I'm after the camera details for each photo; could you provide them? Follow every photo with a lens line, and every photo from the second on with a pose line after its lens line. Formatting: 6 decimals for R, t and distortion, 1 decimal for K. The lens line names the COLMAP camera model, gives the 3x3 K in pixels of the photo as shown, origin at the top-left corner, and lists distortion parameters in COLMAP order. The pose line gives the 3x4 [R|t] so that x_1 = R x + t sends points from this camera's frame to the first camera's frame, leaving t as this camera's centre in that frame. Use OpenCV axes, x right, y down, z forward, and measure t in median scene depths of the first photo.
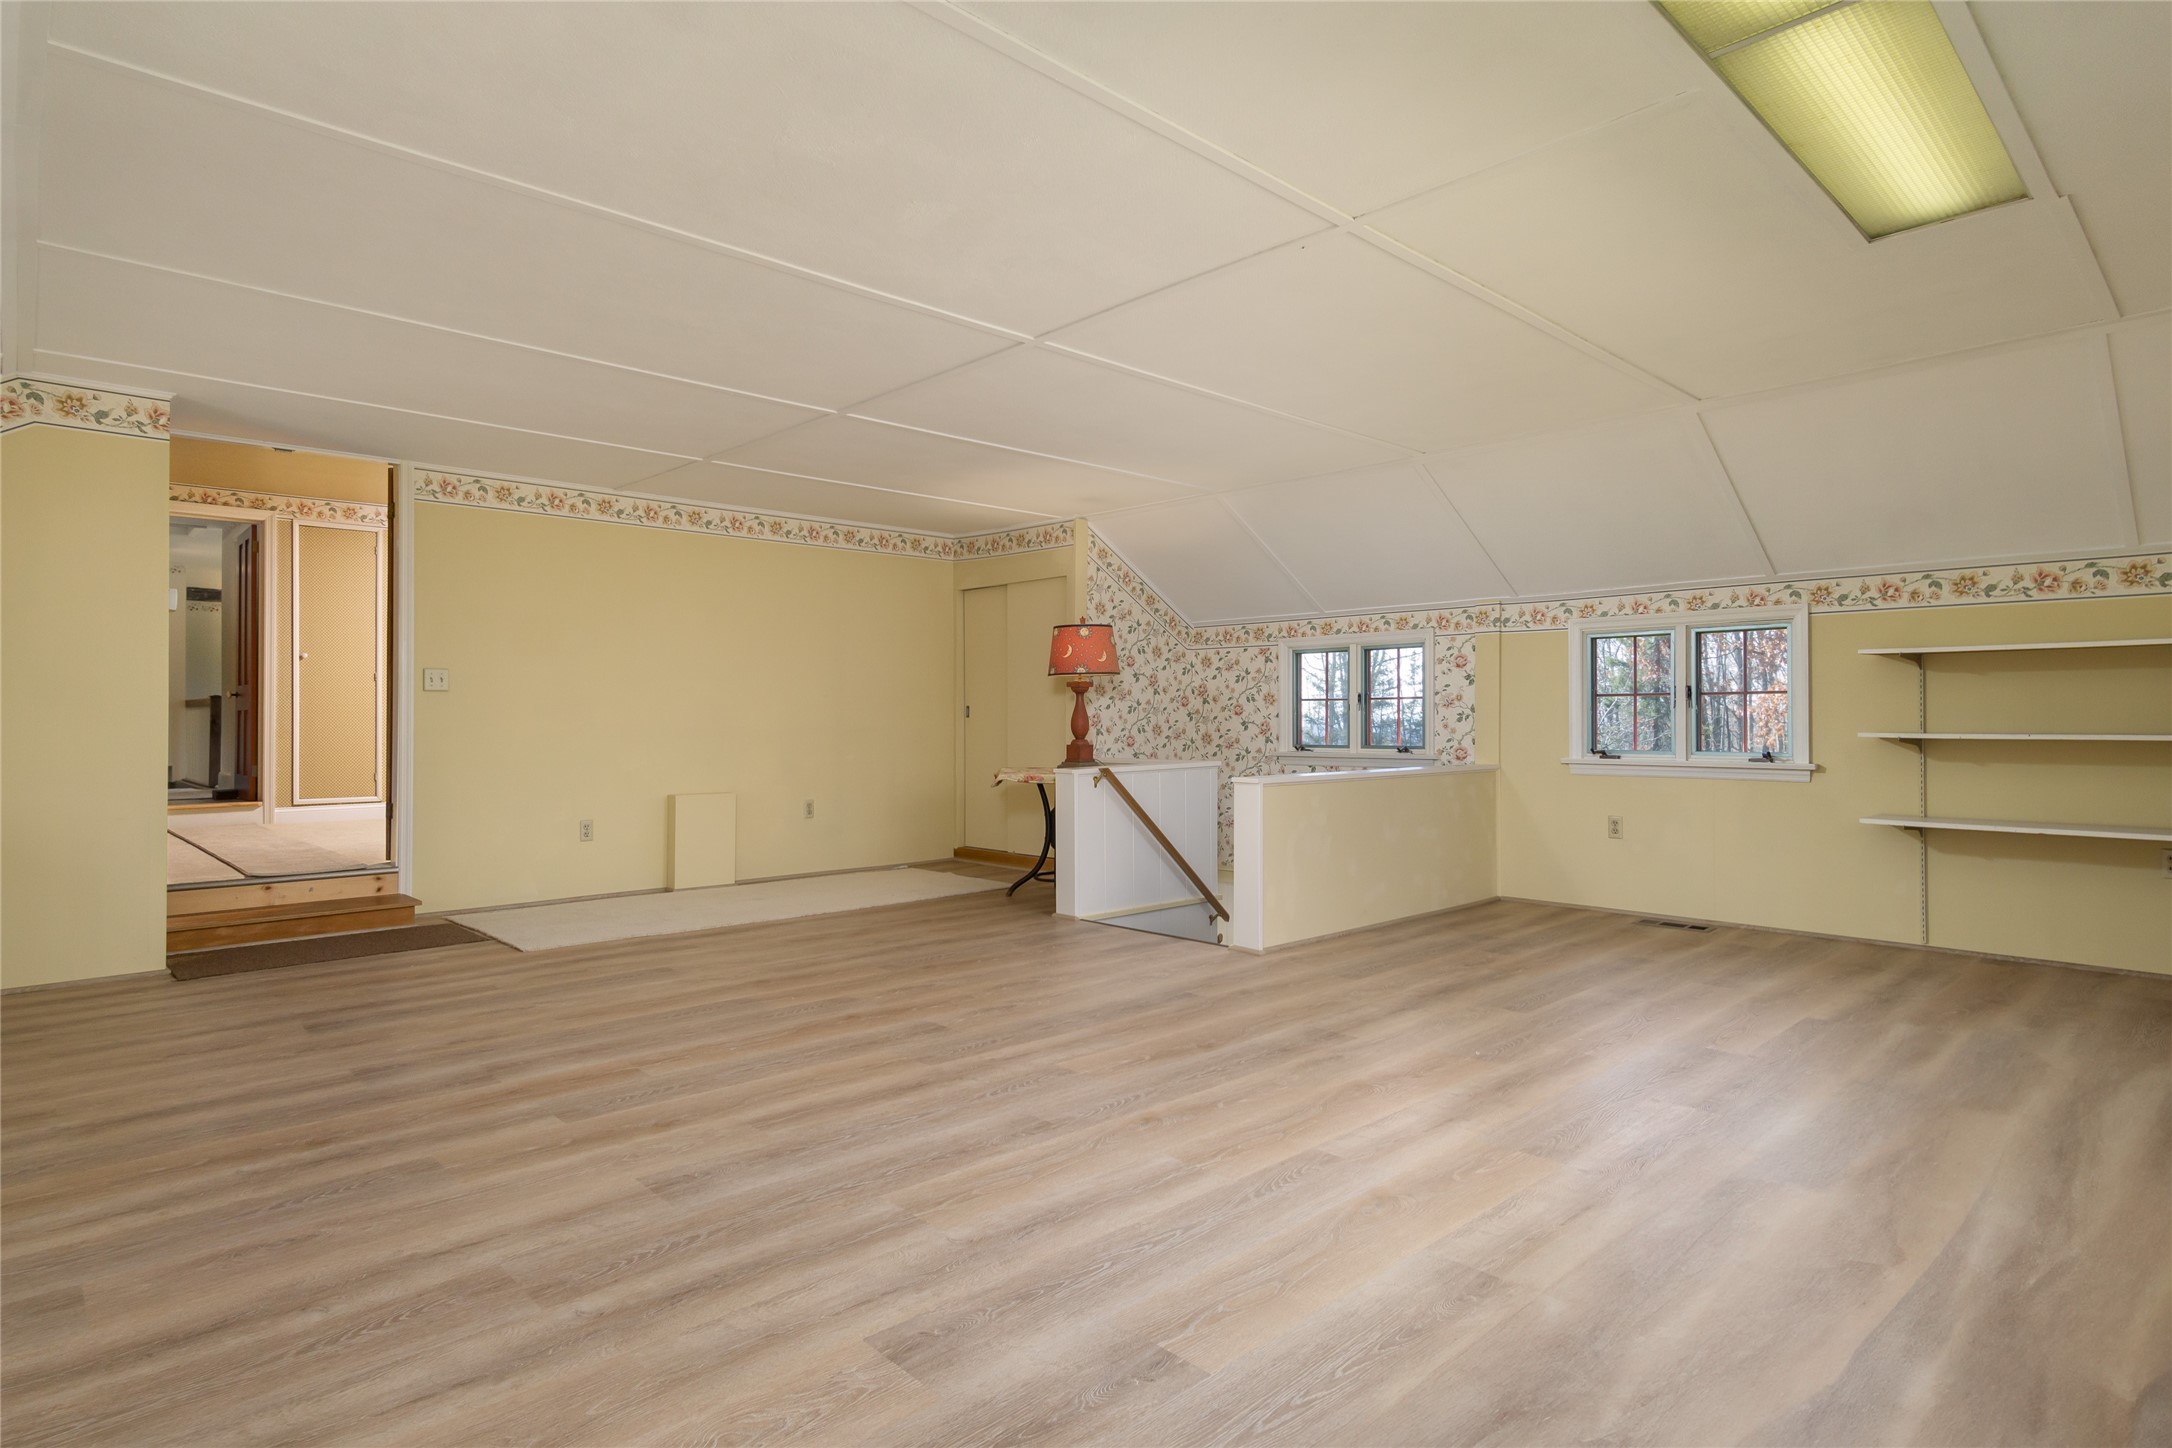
lens RADIAL K [[1152.7, 0, 1086.0], [0, 1152.7, 724.0], [0, 0, 1]] dist [-0.004648, -0.000623]
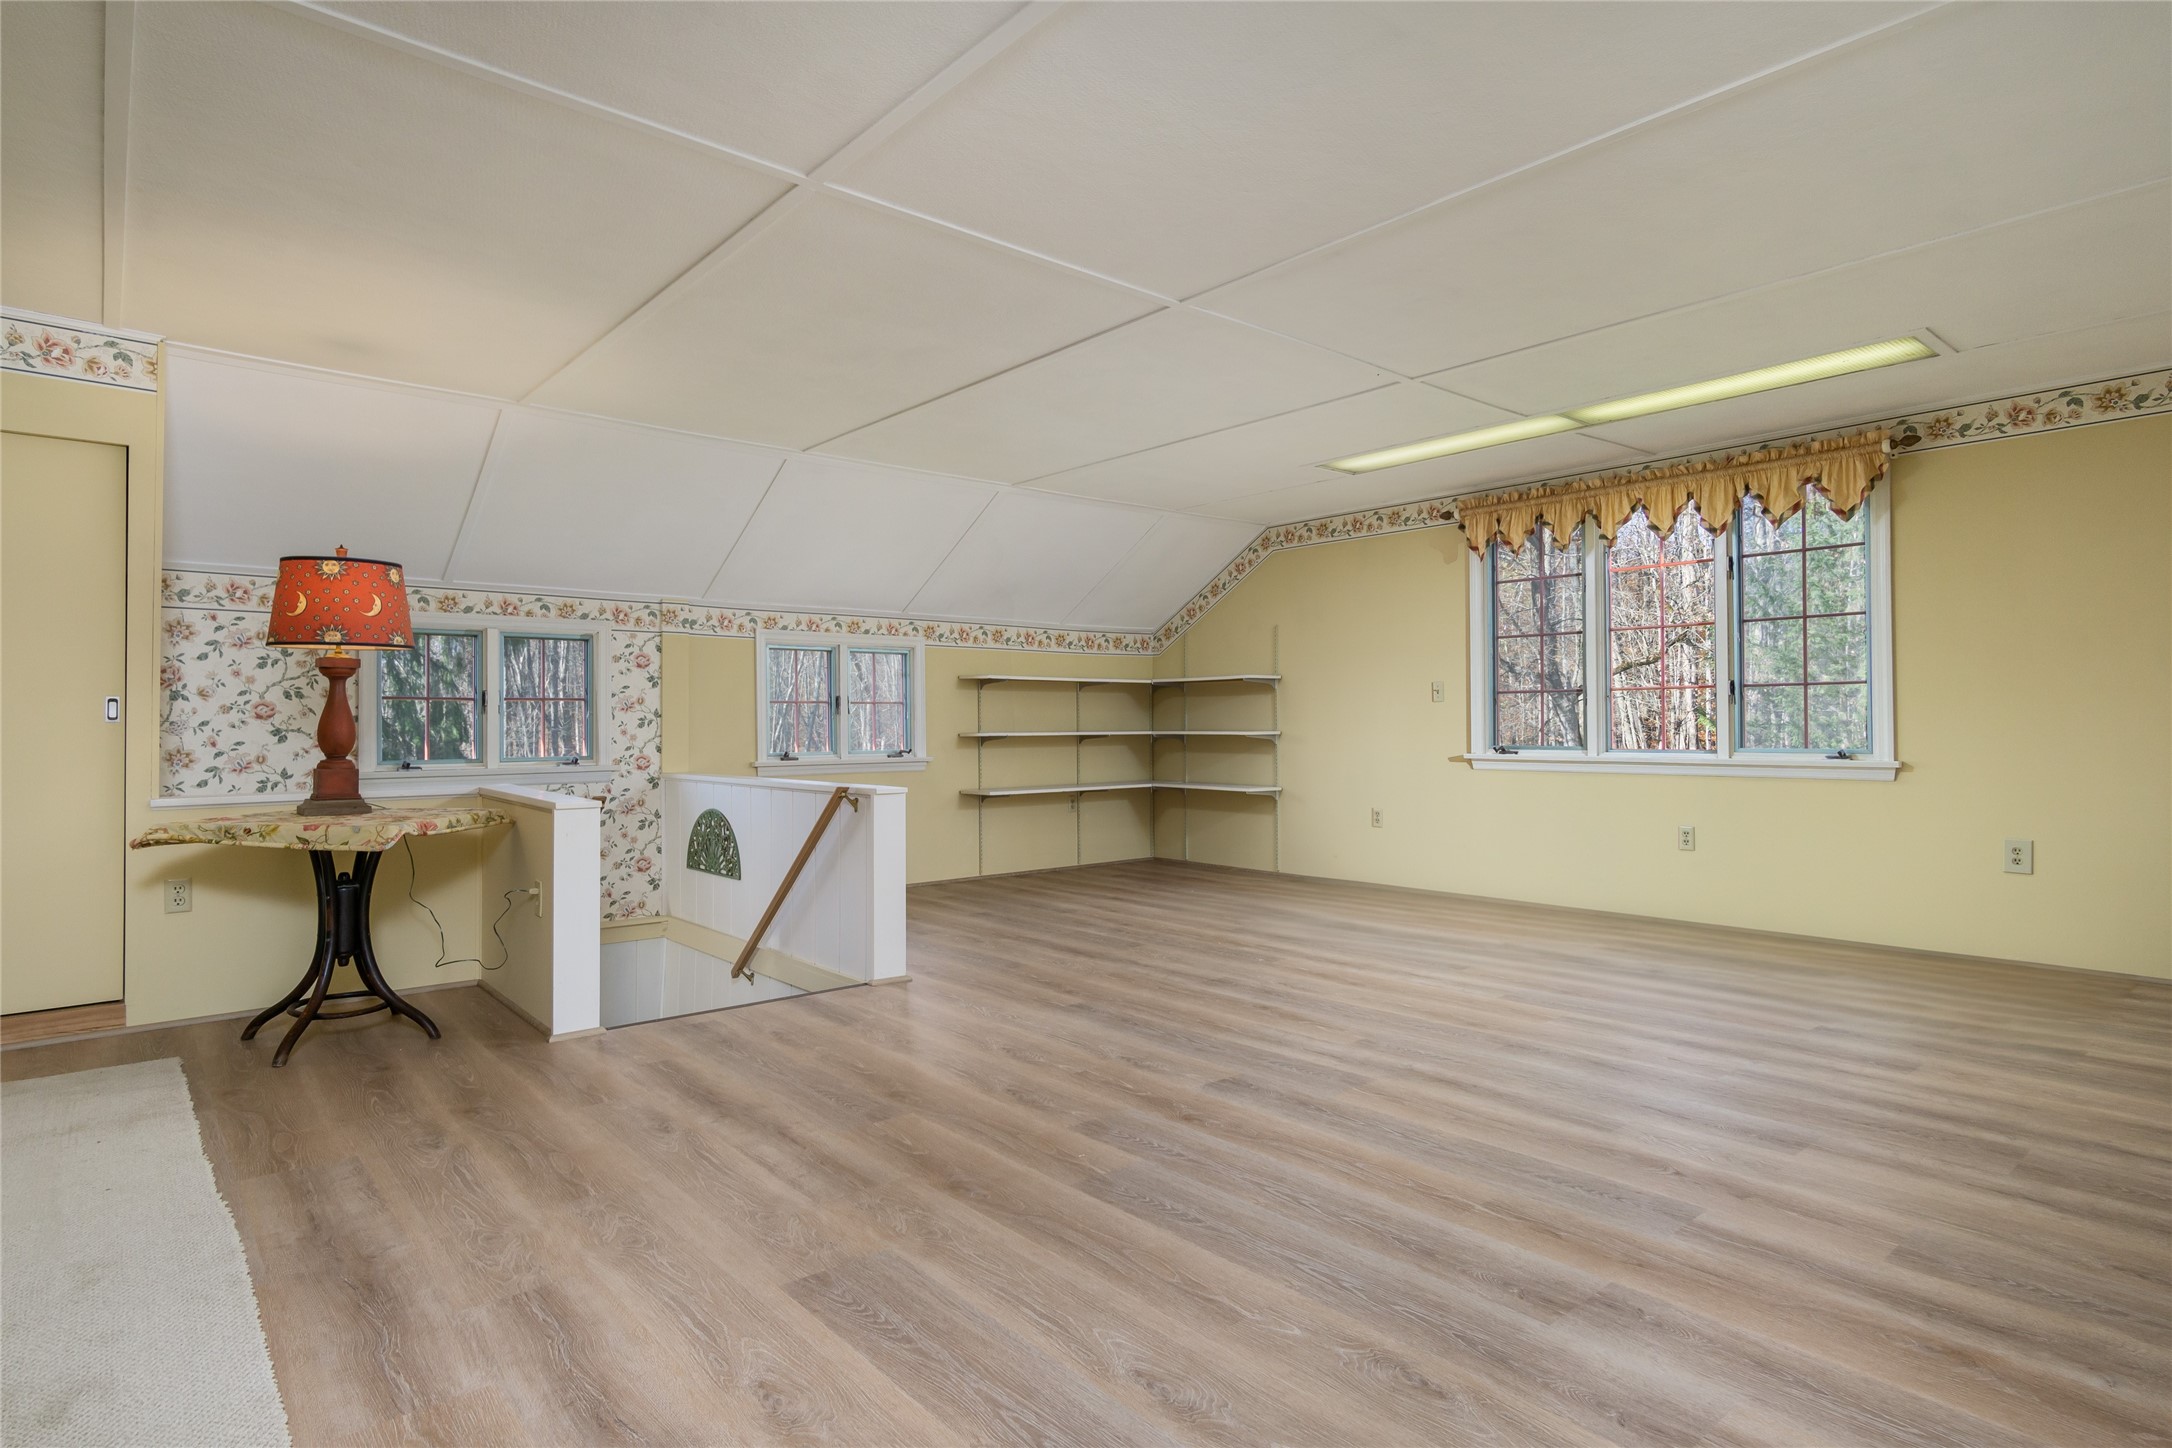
lens RADIAL K [[1138.6, 0, 1086.0], [0, 1138.6, 724.0], [0, 0, 1]] dist [0.016835, 0.000017]
pose [[0.045396, -0.000519, 0.998969, -0.700968], [0.007260, 0.999974, 0.000190, -0.002824], [-0.998943, 0.007244, 0.045399, 0.759711]]
